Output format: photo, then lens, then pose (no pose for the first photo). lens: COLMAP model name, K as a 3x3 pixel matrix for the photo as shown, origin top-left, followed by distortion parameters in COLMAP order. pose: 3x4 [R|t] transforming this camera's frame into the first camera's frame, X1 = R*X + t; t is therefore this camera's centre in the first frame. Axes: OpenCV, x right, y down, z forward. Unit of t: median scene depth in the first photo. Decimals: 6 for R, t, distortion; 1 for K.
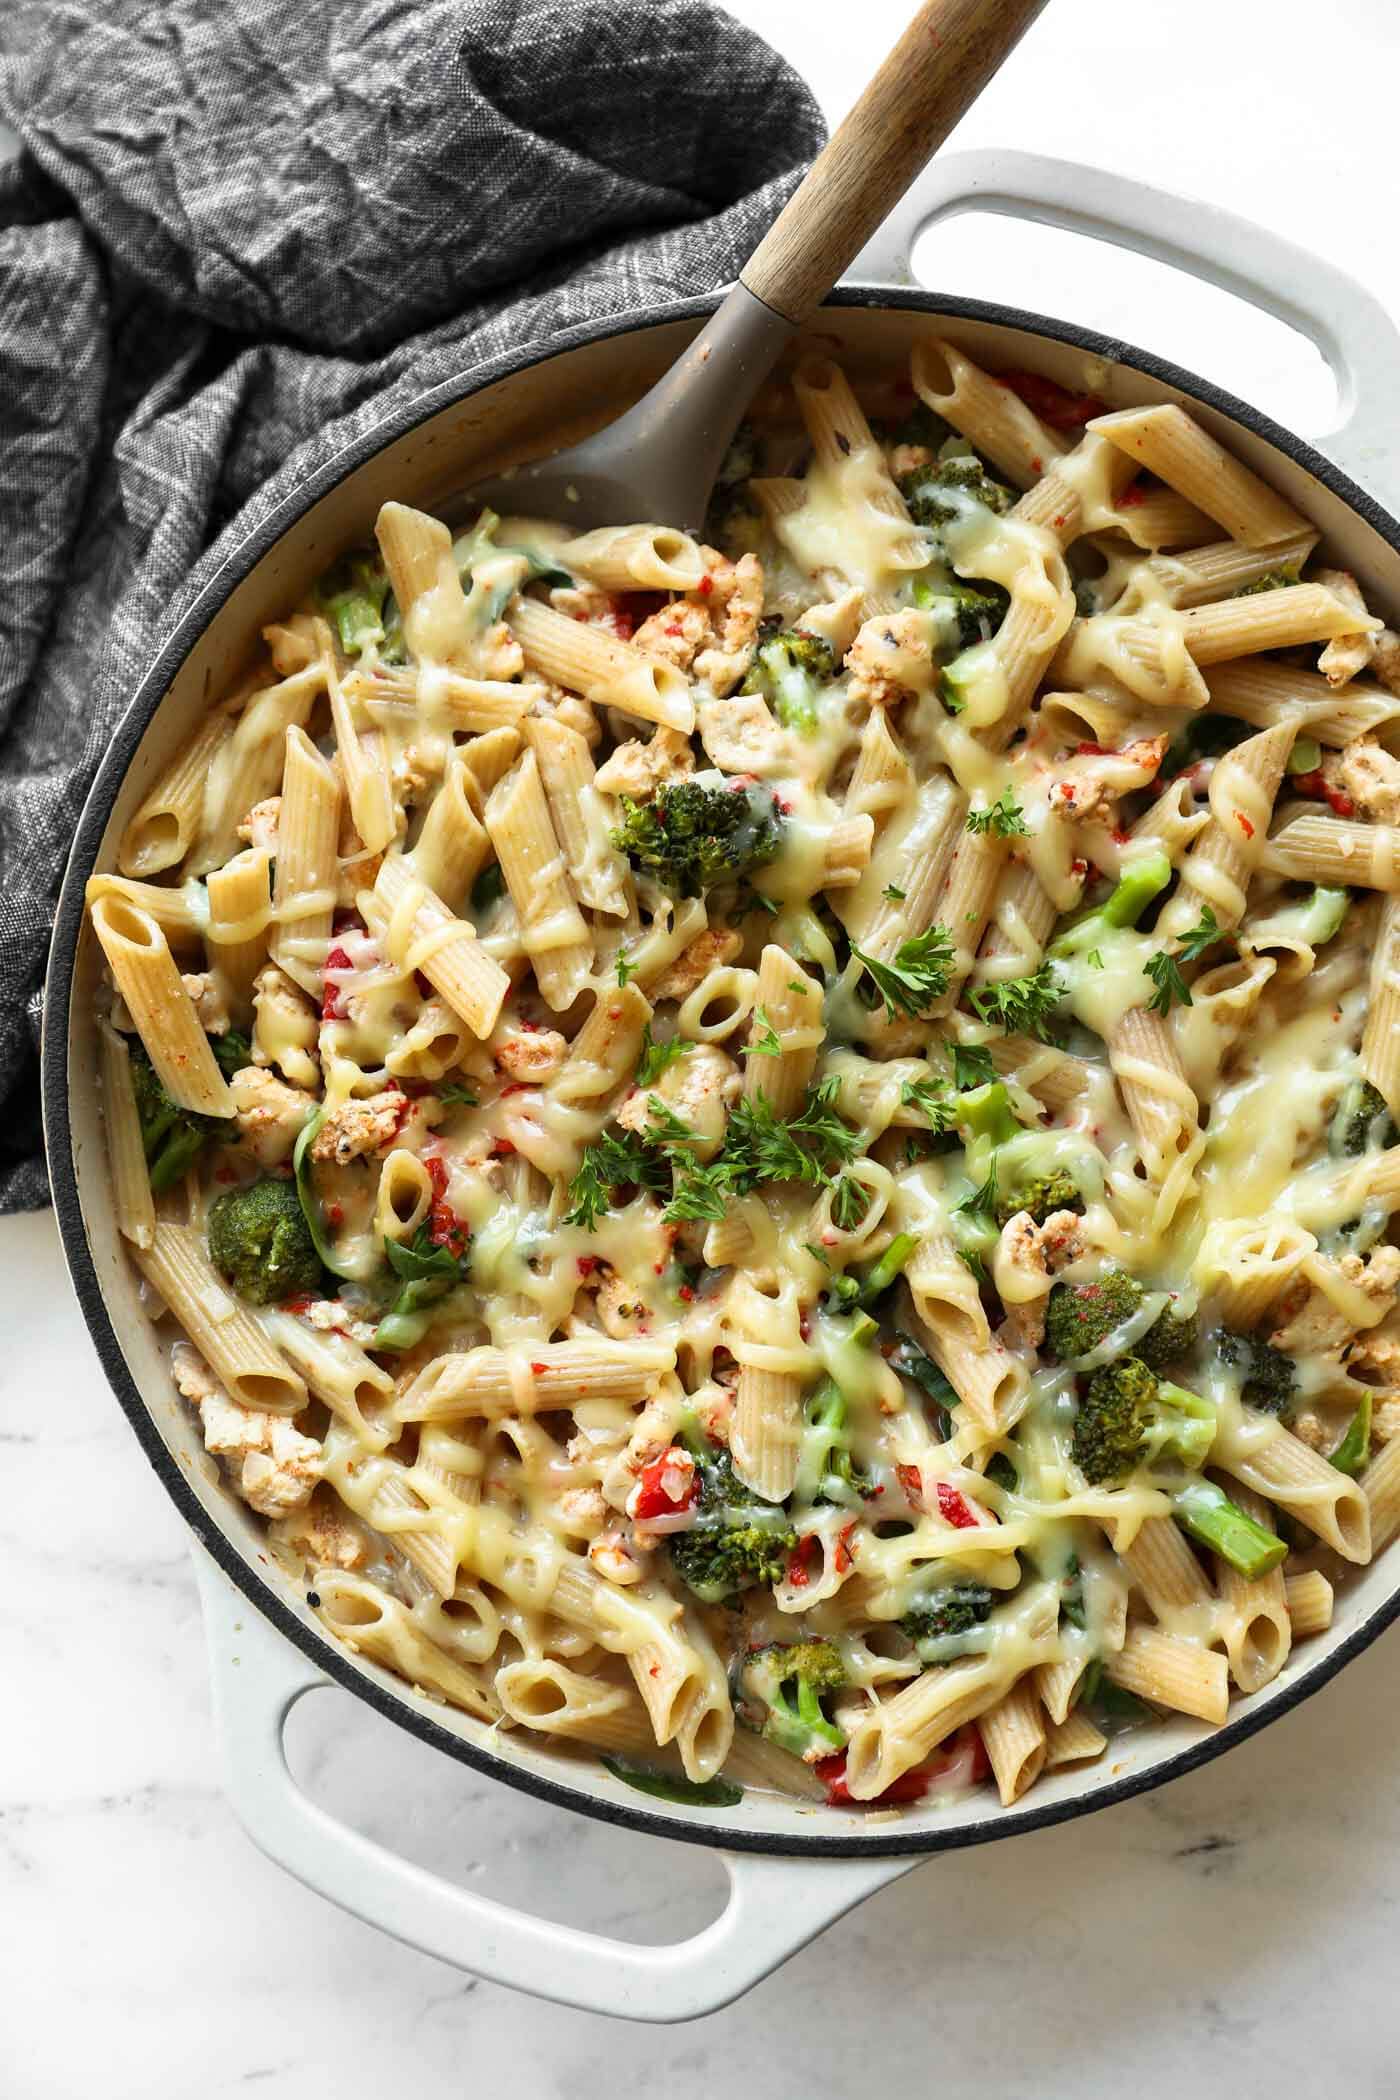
lens RADIAL K [[2605.1, 0, 678.6], [0, 2605.1, 1081.8], [0, 0, 1]] dist [-0.003746, 0.041896]
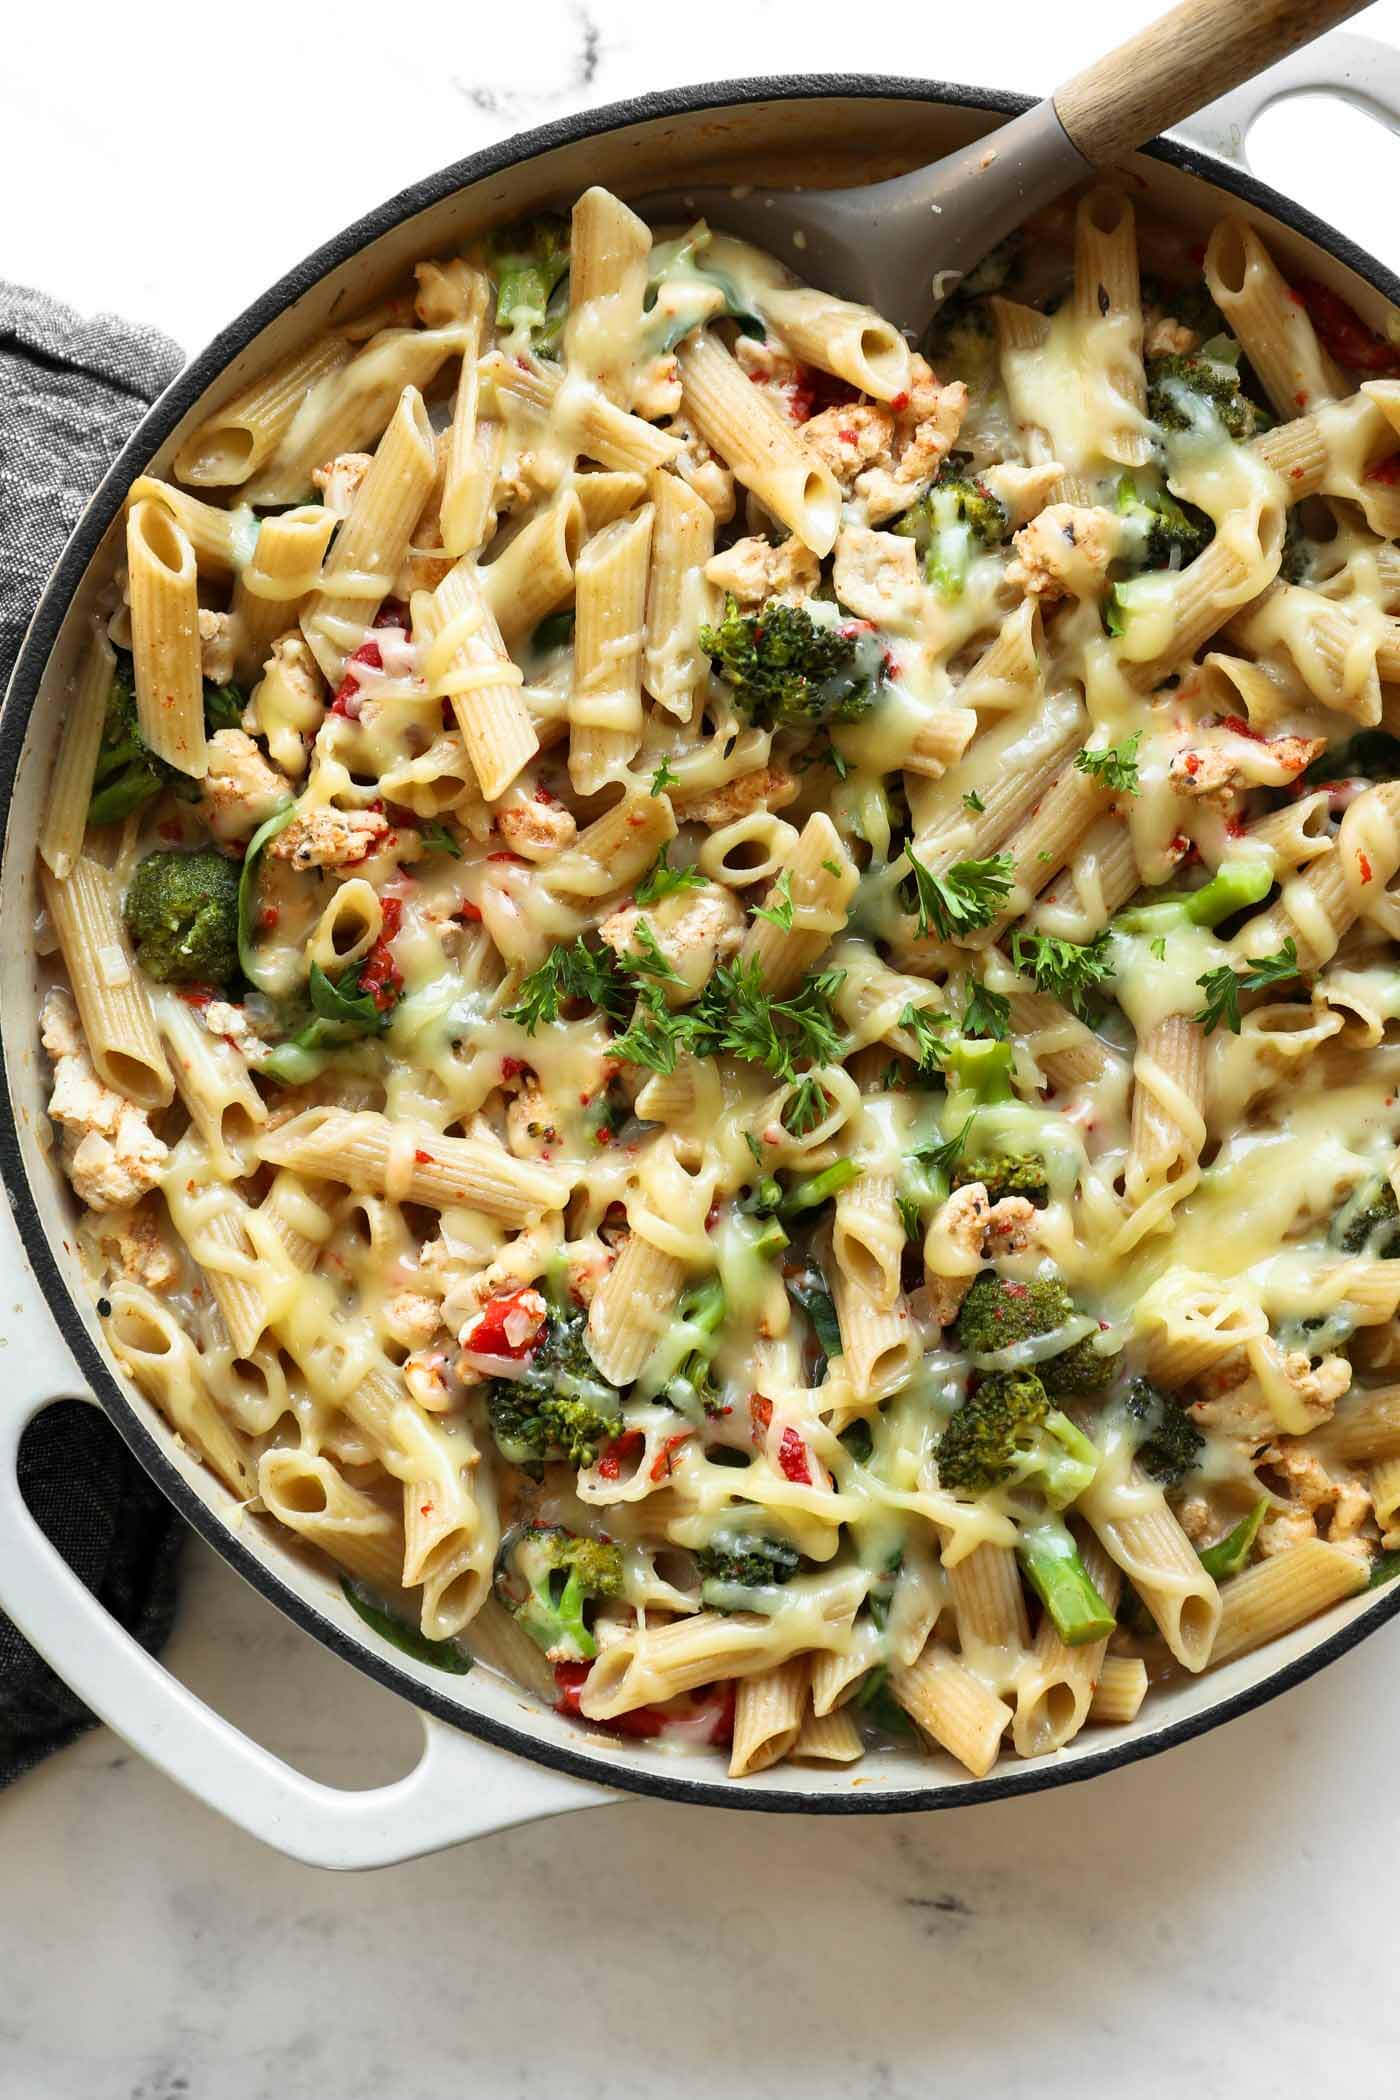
lens RADIAL K [[3625.2, 0, 706.9], [0, 3625.2, 1010.9], [0, 0, 1]] dist [0.049598, -0.057517]
pose [[0.937260, 0.348608, 0.003943, 0.016480], [-0.347967, 0.934721, 0.072211, -0.063276], [0.021487, -0.069053, 0.997382, -0.255661]]
